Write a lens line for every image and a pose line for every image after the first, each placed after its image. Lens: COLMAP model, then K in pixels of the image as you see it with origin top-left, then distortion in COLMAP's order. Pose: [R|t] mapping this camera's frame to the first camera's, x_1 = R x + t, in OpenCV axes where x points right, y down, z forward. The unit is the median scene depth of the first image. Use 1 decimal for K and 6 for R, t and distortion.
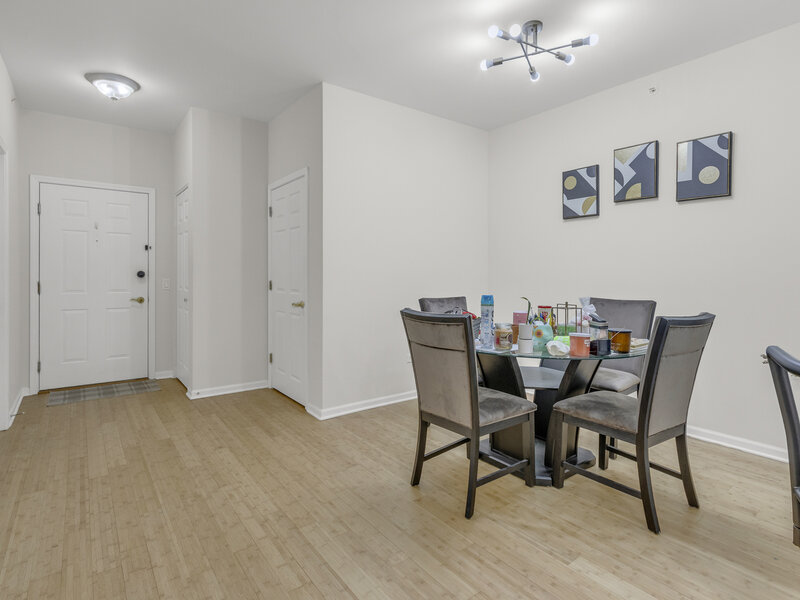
lens RADIAL K [[421.6, 0, 400.0], [0, 421.6, 290.5], [0, 0, 1]] dist [-0.000861, -0.000225]
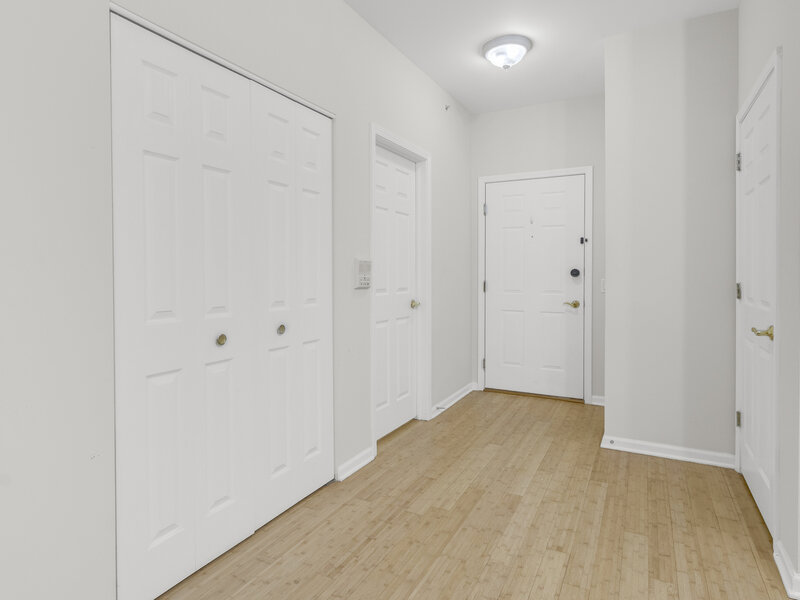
lens RADIAL K [[459.5, 0, 401.3], [0, 459.5, 282.7], [0, 0, 1]] dist [0.000819, -0.000989]
pose [[0.427191, 0.012865, -0.904070, 0.077396], [-0.029841, 0.999555, 0.000123, -0.014063], [0.903669, 0.026925, 0.427385, 0.442238]]
